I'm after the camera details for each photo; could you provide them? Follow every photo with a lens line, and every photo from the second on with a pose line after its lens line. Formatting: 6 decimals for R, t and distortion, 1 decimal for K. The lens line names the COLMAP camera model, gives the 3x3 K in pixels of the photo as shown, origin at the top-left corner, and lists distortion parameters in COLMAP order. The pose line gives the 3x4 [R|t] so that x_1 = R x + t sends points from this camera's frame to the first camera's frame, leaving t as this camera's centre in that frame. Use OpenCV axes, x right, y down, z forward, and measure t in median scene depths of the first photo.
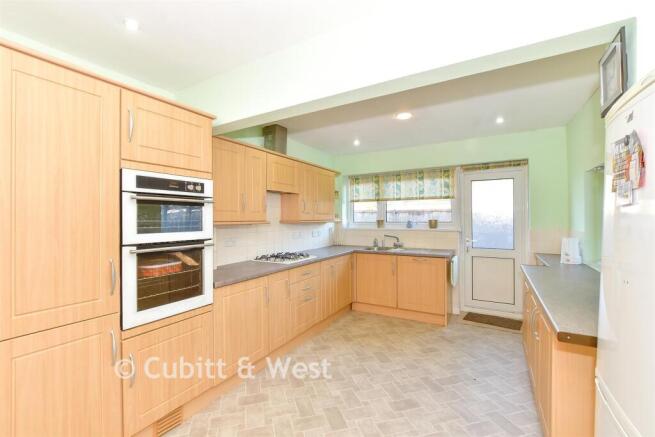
lens RADIAL K [[286.6, 0, 317.0], [0, 286.6, 218.3], [0, 0, 1]] dist [-0.000511, 0.000000]
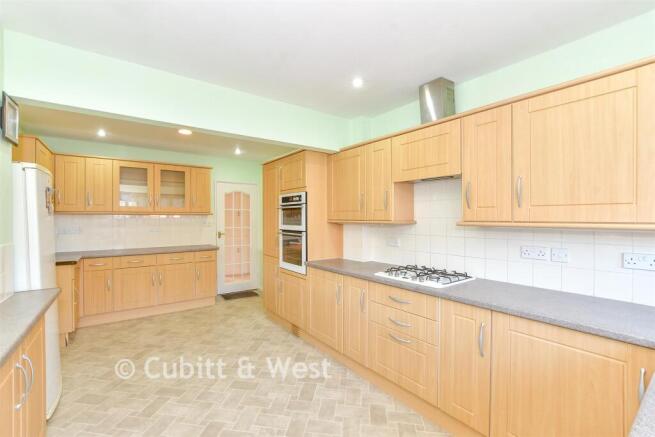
lens RADIAL K [[286.6, 0, 317.0], [0, 286.6, 218.3], [0, 0, 1]] dist [-0.000511, 0.000000]
pose [[-0.392152, 0.002644, -0.919897, 0.927758], [0.000746, 0.999996, 0.002556, 0.000889], [0.919900, 0.000316, -0.392152, 1.562073]]
